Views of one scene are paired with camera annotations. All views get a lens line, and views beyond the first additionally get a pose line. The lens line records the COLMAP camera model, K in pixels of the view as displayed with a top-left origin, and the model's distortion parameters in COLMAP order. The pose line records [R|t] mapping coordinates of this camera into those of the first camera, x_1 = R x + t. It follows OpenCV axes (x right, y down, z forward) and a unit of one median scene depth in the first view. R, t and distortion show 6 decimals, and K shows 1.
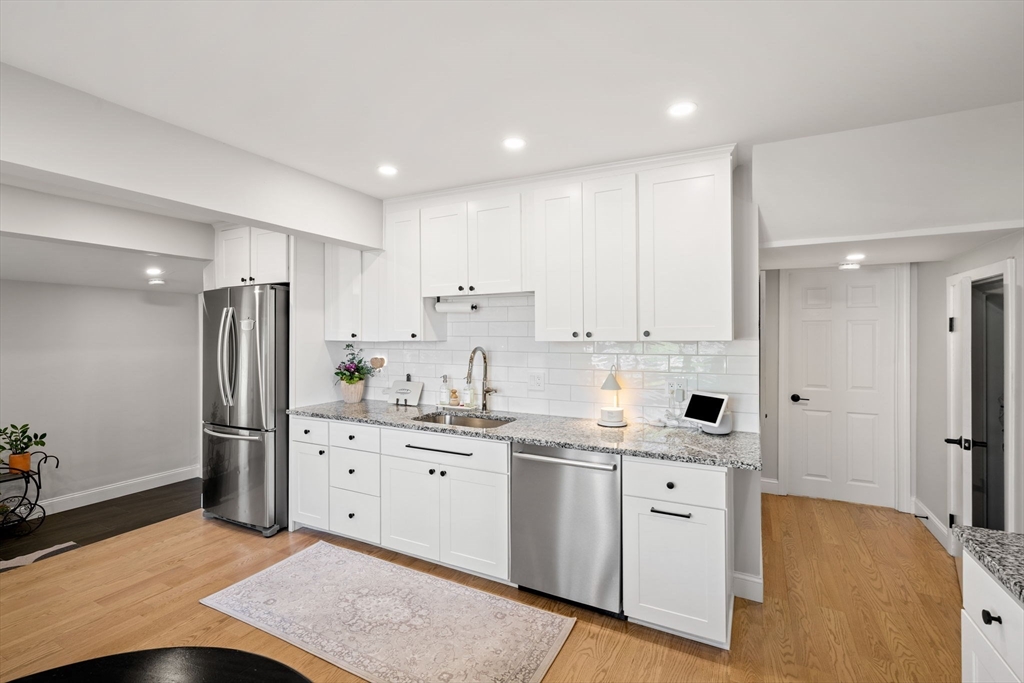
lens RADIAL K [[454.9, 0, 510.8], [0, 454.9, 337.9], [0, 0, 1]] dist [0.003831, -0.000542]
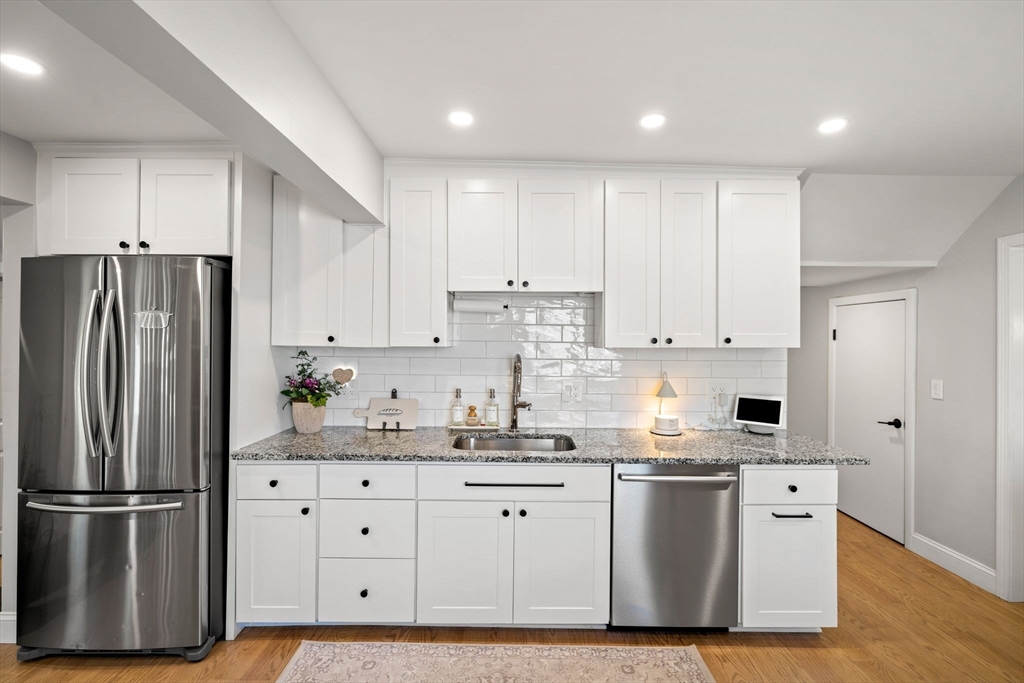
lens RADIAL K [[454.9, 0, 513.3], [0, 454.9, 340.1], [0, 0, 1]] dist [0.003831, -0.000542]
pose [[0.885275, 0.006978, 0.465016, -0.487834], [-0.006171, 0.999976, -0.003257, -0.003410], [-0.465027, 0.000013, 0.885296, 0.269658]]
